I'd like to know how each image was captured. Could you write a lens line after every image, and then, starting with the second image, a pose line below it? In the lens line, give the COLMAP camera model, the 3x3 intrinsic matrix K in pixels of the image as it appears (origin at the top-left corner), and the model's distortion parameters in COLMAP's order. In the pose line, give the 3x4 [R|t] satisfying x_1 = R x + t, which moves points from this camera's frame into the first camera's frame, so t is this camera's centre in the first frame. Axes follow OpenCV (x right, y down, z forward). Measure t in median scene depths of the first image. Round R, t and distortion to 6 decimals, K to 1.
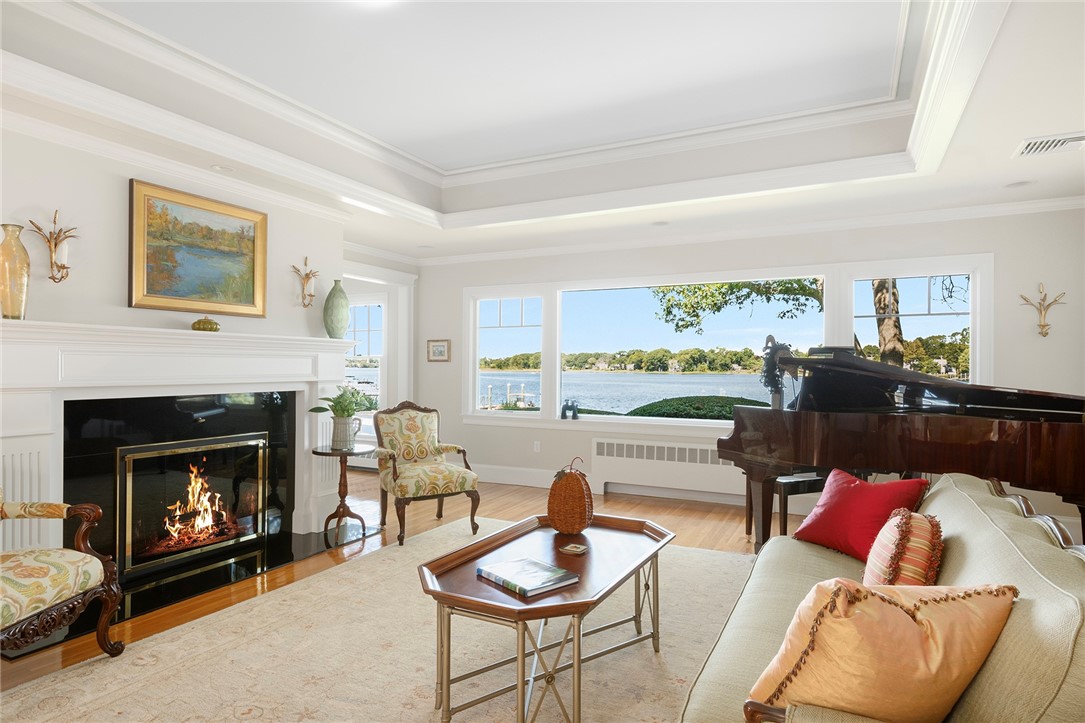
lens RADIAL K [[606.0, 0, 525.1], [0, 606.0, 367.7], [0, 0, 1]] dist [0.001657, 0.000000]
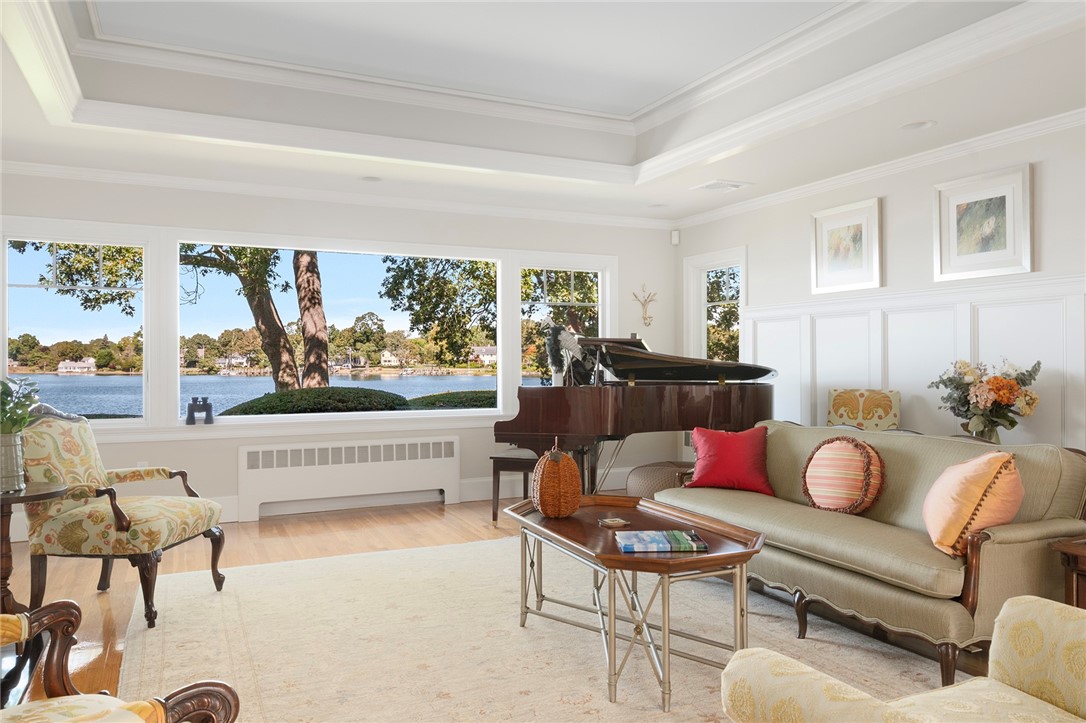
lens RADIAL K [[792.4, 0, 543.0], [0, 792.4, 361.5], [0, 0, 1]] dist [-0.002823, -0.001307]
pose [[0.595855, -0.006918, 0.803062, -0.661946], [0.008030, 0.999964, 0.002656, 0.019761], [-0.803052, 0.004866, 0.595889, 0.196174]]
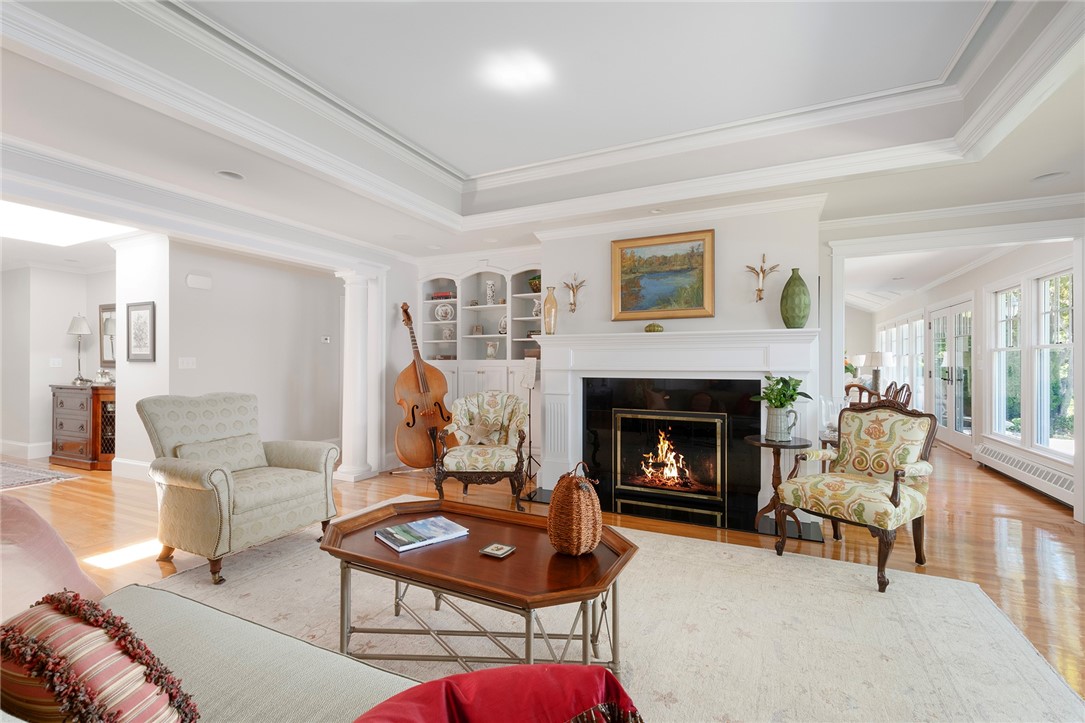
lens RADIAL K [[476.0, 0, 542.5], [0, 476.0, 361.5], [0, 0, 1]] dist [0.003183, 0.000255]
pose [[0.054631, -0.004866, -0.998495, 0.515014], [0.001858, 0.999987, -0.004771, 0.009815], [0.998505, -0.001595, 0.054639, 0.652433]]
